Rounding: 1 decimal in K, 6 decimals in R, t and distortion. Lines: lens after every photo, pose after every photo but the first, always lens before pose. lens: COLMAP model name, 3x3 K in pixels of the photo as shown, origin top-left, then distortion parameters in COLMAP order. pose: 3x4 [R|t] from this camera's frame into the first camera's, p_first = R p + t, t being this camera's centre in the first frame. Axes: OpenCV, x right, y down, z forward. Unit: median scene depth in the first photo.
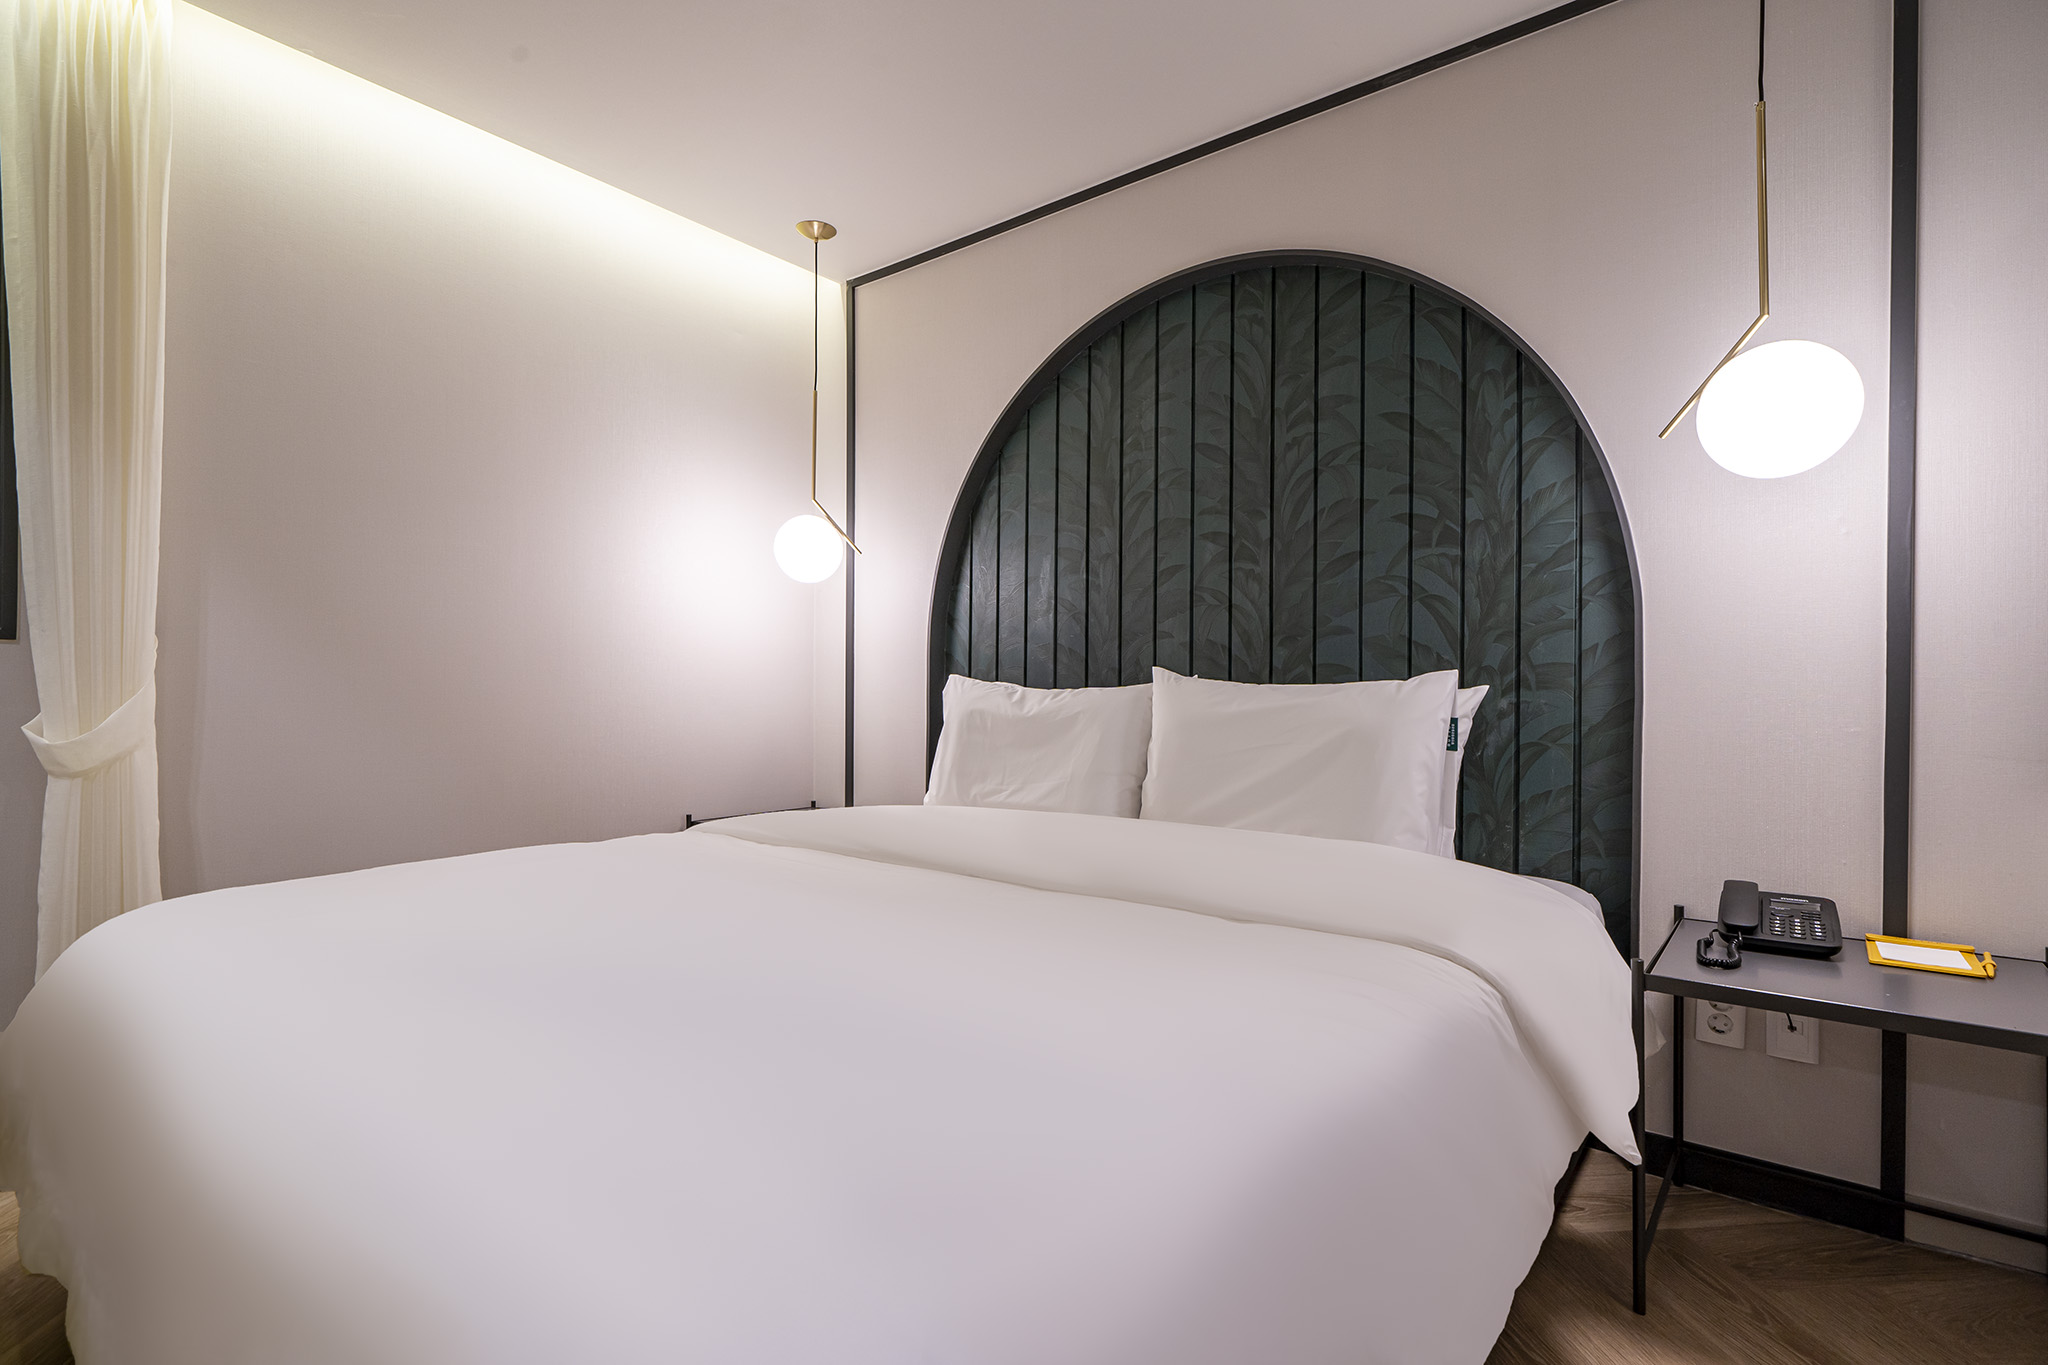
lens RADIAL K [[940.7, 0, 1020.7], [0, 940.7, 678.7], [0, 0, 1]] dist [0.002409, 0.000319]
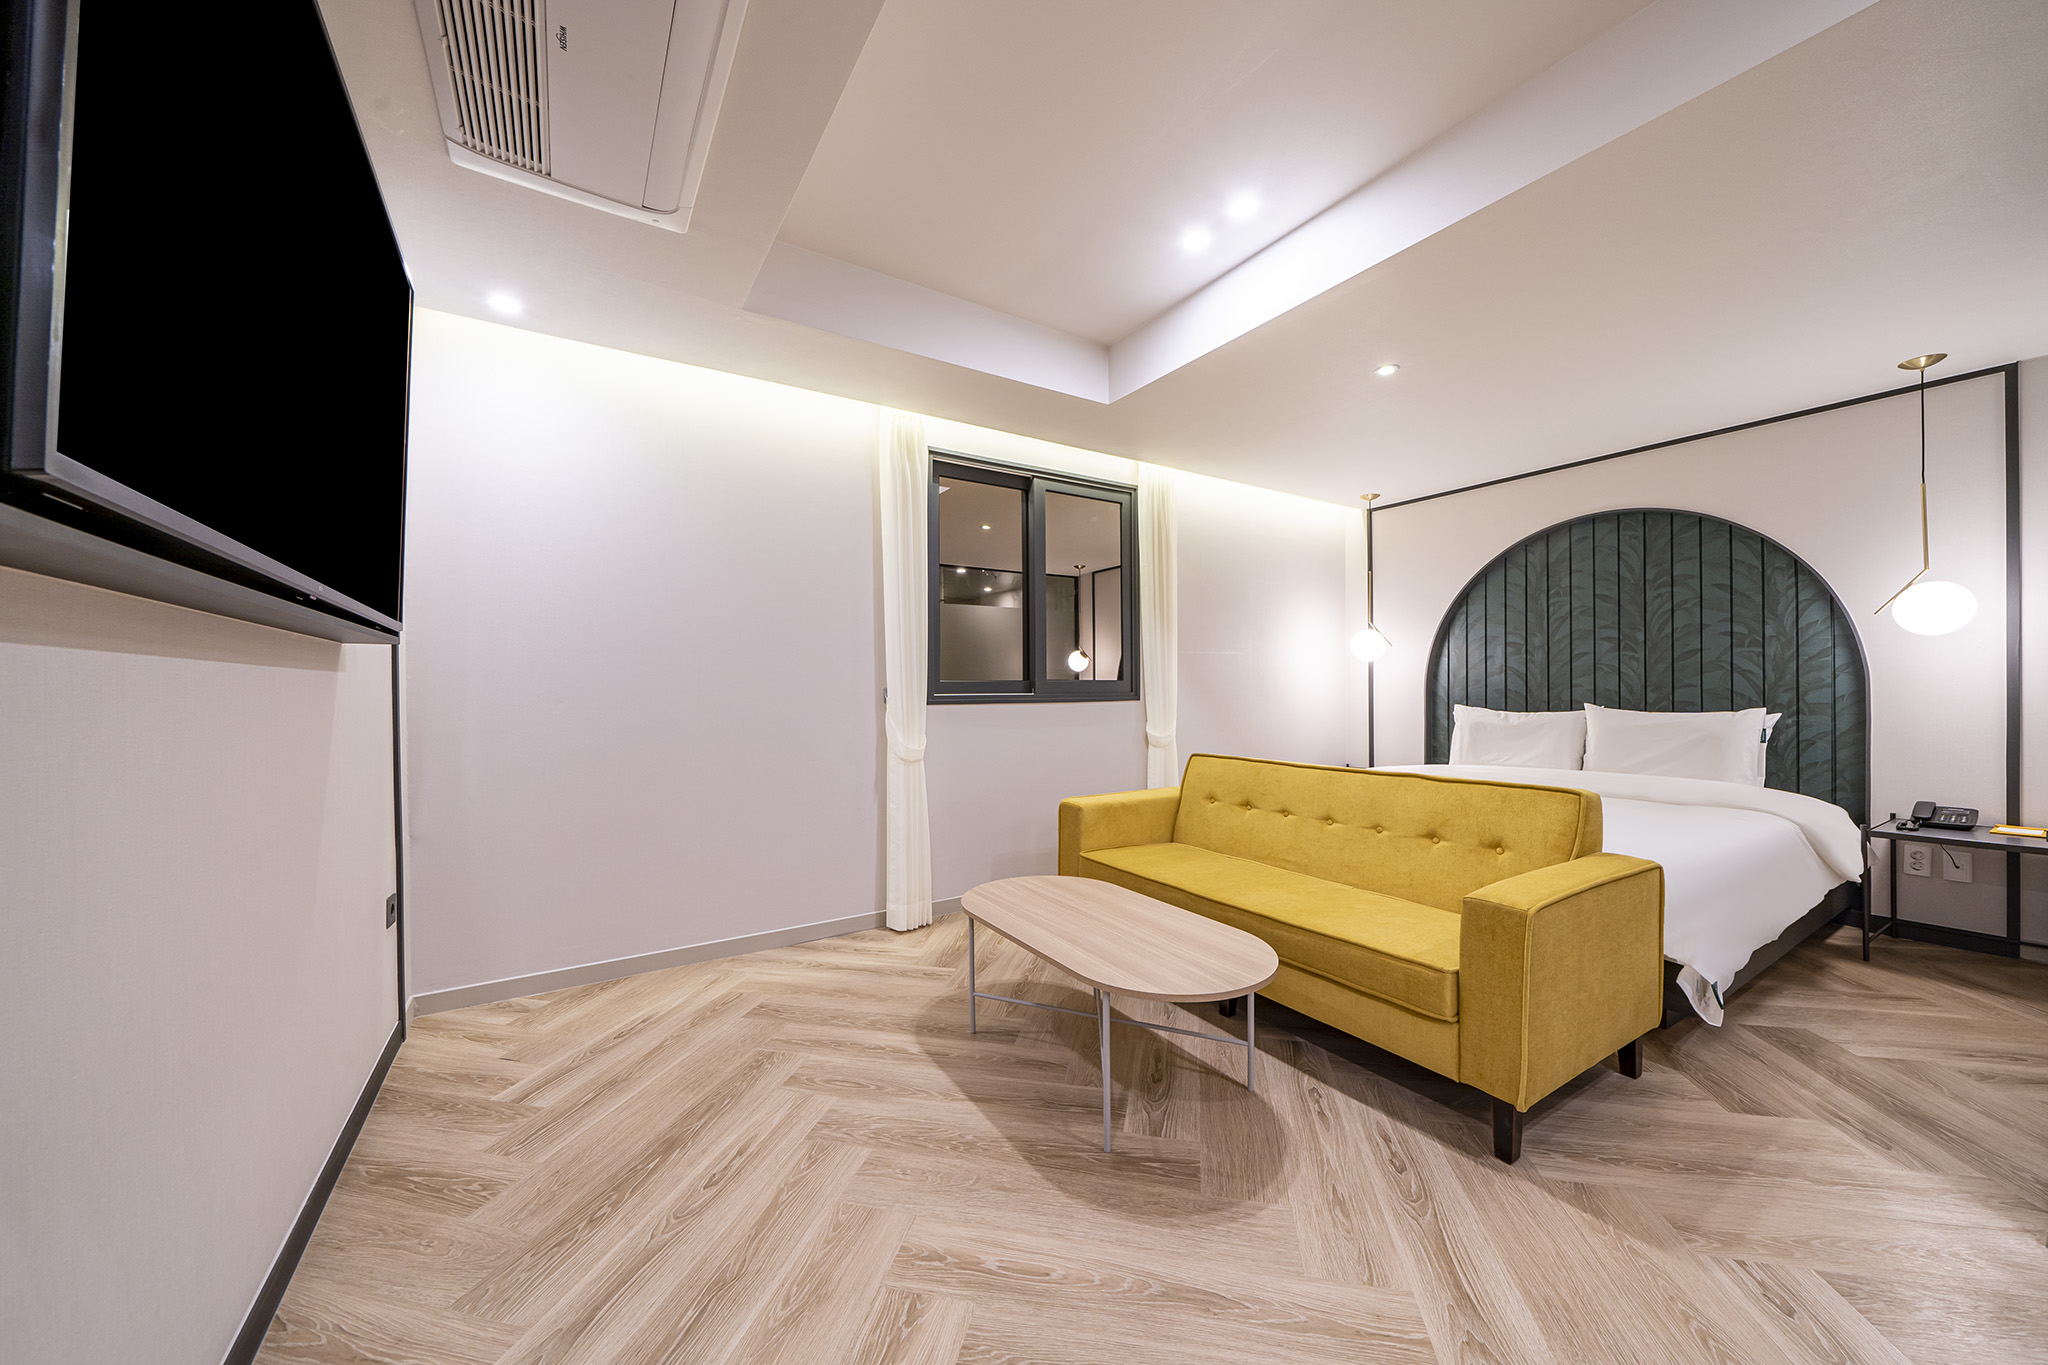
lens RADIAL K [[724.0, 0, 1024.0], [0, 724.0, 682.5], [0, 0, 1]] dist [-0.001632, -0.000201]
pose [[0.952882, -0.011932, -0.303108, -0.639193], [0.010781, 0.999927, -0.005471, -0.070066], [0.303151, 0.001945, 0.952941, -1.081972]]
